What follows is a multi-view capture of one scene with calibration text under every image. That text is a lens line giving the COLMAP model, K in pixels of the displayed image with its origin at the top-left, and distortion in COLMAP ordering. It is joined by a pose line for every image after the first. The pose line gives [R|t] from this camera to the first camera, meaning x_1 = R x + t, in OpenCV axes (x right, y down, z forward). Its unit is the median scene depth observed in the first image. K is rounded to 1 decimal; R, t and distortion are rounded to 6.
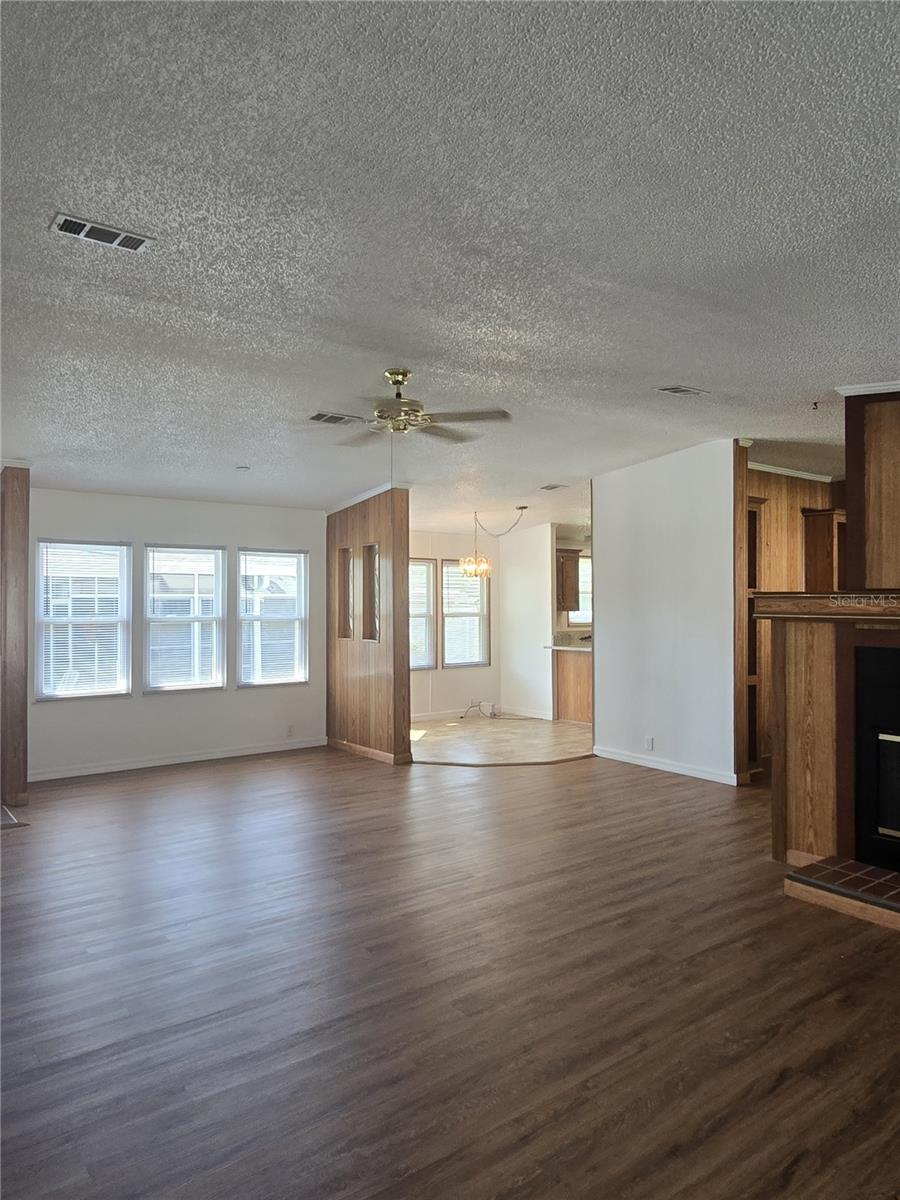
lens RADIAL K [[780.9, 0, 446.3], [0, 780.9, 590.6], [0, 0, 1]] dist [0.009424, 0.002700]
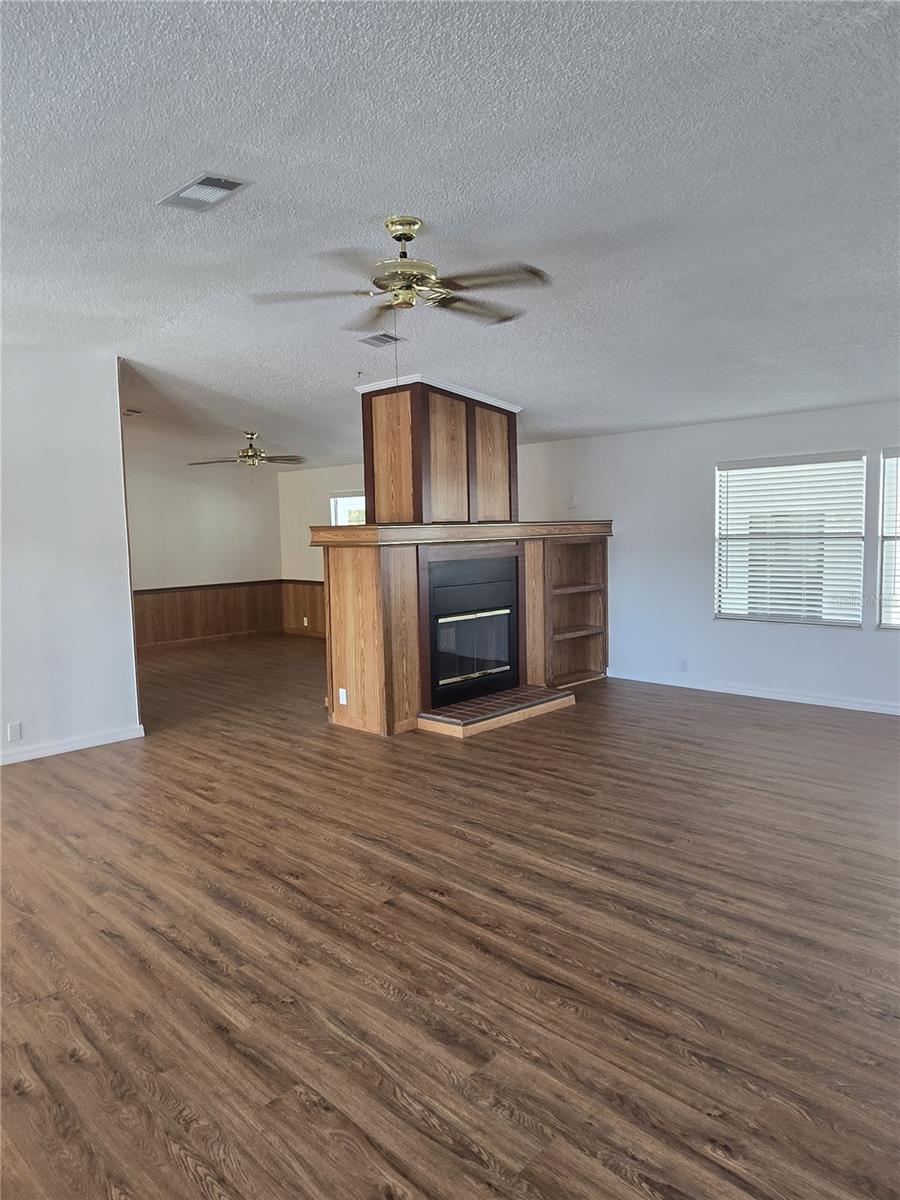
lens RADIAL K [[777.1, 0, 437.4], [0, 777.1, 595.3], [0, 0, 1]] dist [0.006110, -0.004432]
pose [[-0.125122, -0.083823, 0.988594, -0.842916], [0.016064, 0.996123, 0.086494, 0.008511], [-0.992011, 0.026703, -0.123291, 1.100671]]
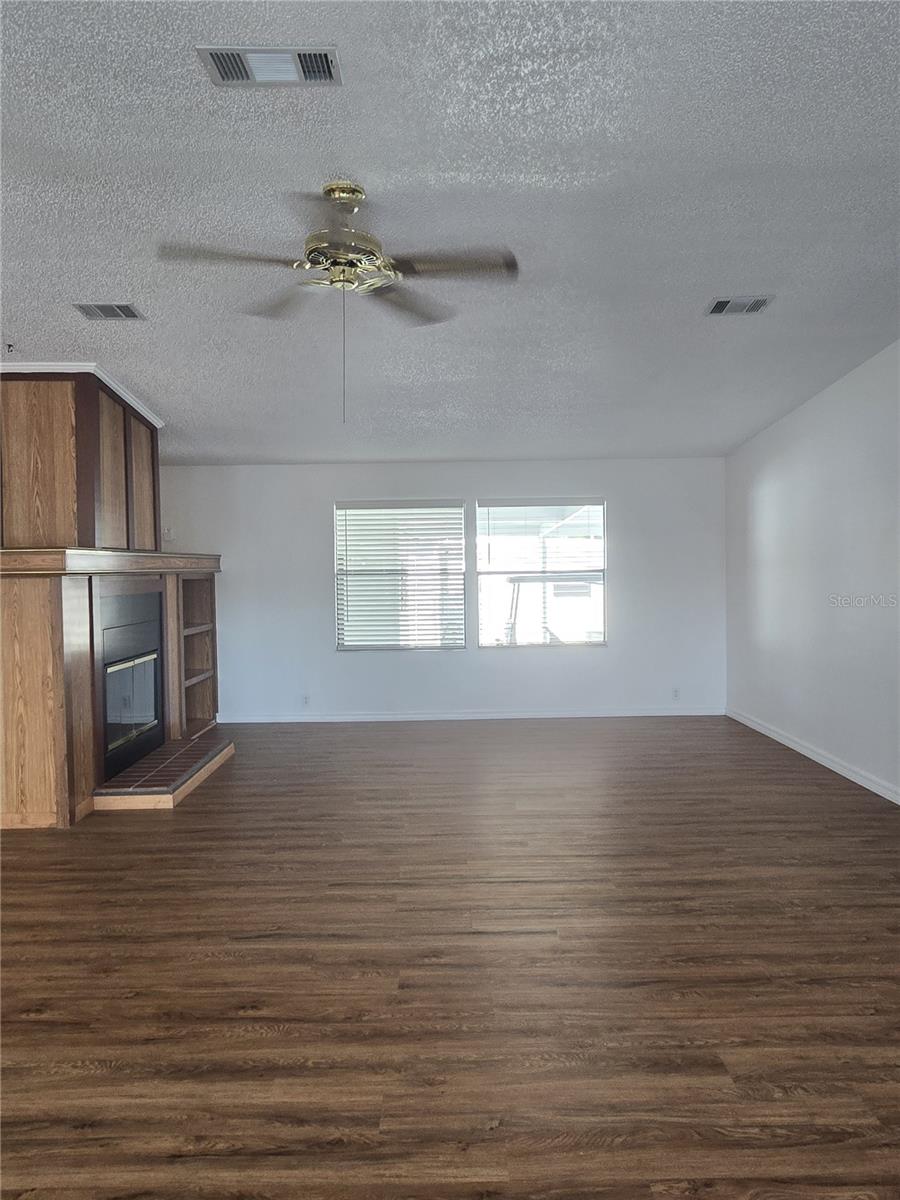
lens RADIAL K [[777.1, 0, 437.4], [0, 777.1, 595.3], [0, 0, 1]] dist [0.006110, -0.004432]
pose [[-0.790965, -0.015832, 0.611657, -0.532620], [0.003463, 0.999533, 0.030350, 0.033693], [-0.611852, 0.026124, -0.790541, 1.514794]]
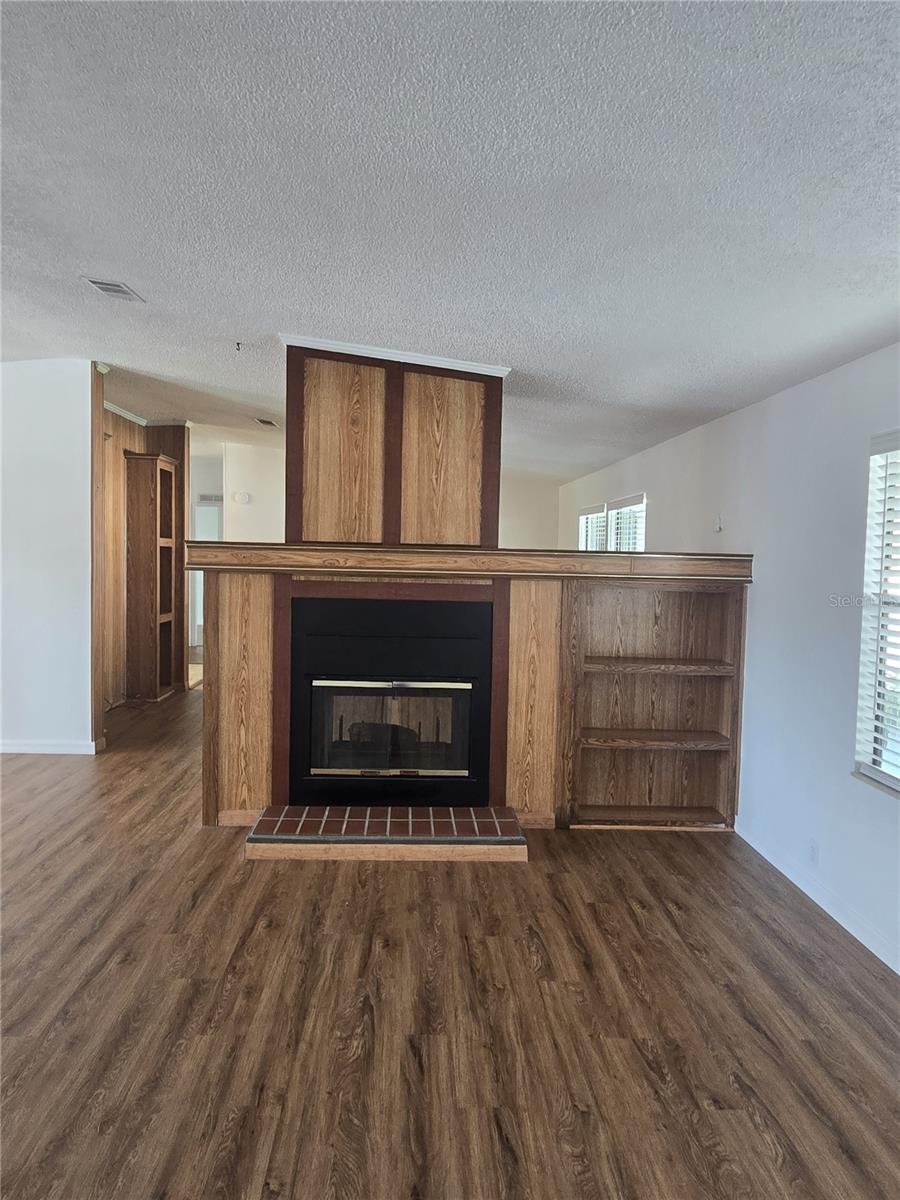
lens RADIAL K [[780.9, 0, 446.3], [0, 780.9, 590.6], [0, 0, 1]] dist [0.009424, 0.002700]
pose [[0.579581, -0.026711, 0.814477, -0.176734], [-0.031793, 0.997961, 0.055353, -0.000109], [-0.814294, -0.057976, 0.577550, 0.242466]]
